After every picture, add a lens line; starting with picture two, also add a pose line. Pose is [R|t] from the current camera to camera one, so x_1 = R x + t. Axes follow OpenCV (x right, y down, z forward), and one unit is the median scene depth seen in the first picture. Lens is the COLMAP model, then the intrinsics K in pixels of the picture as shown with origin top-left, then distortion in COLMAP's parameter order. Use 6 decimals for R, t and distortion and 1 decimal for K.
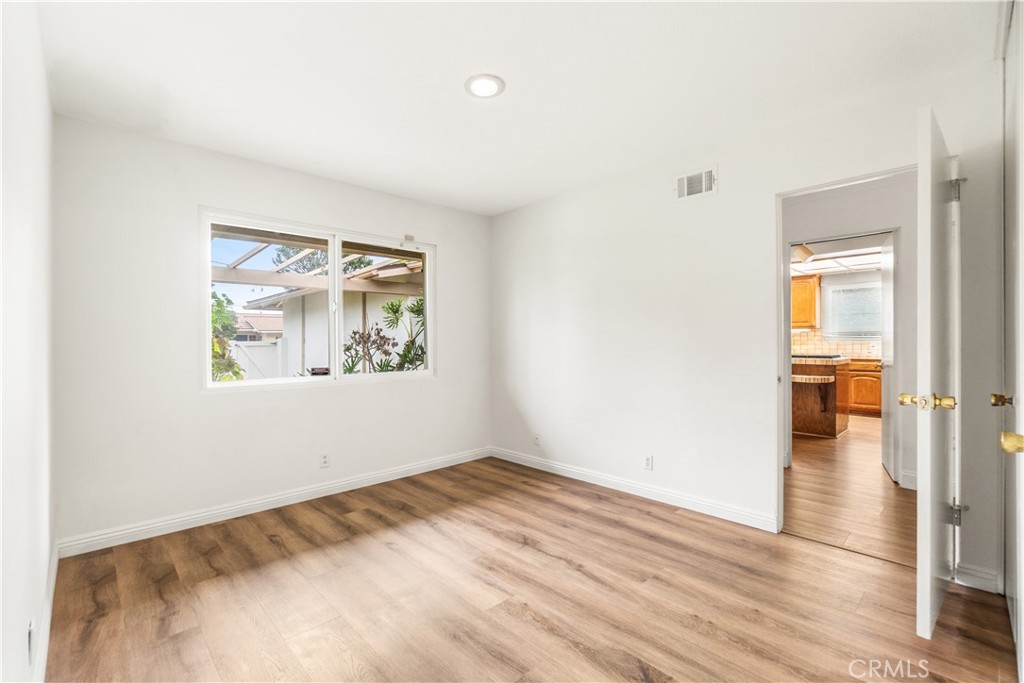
lens RADIAL K [[445.1, 0, 485.2], [0, 445.1, 345.5], [0, 0, 1]] dist [-0.003289, 0.000127]
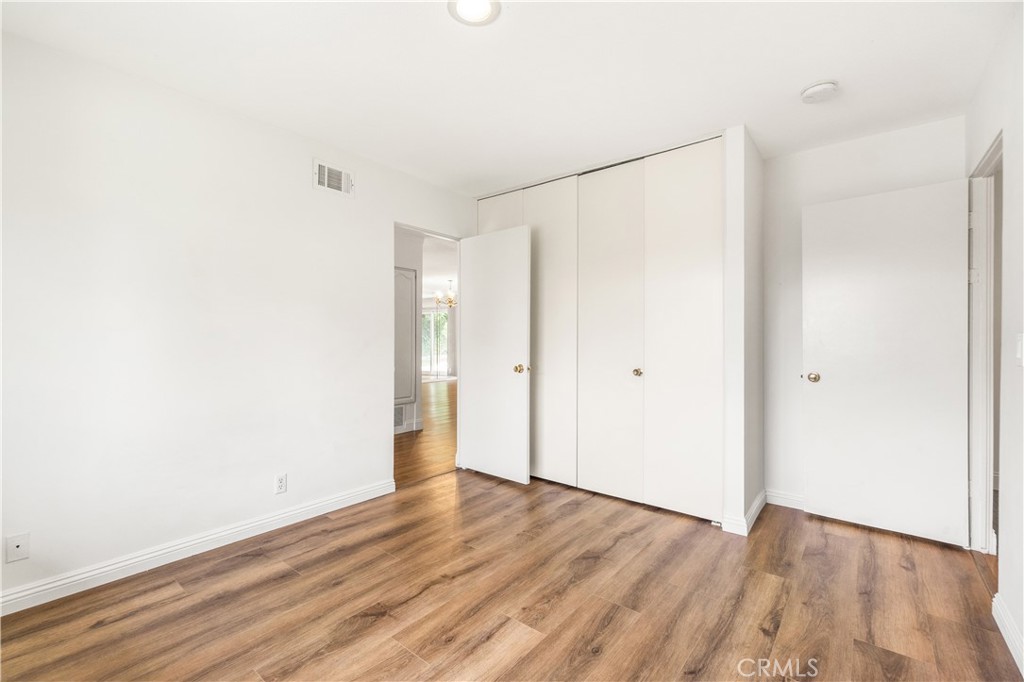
lens RADIAL K [[445.1, 0, 509.1], [0, 445.1, 342.0], [0, 0, 1]] dist [-0.003289, 0.000127]
pose [[-0.157995, -0.000396, 0.987440, -0.623676], [0.002856, 0.999996, 0.000858, -0.001442], [-0.987436, 0.002956, -0.157993, 0.854859]]
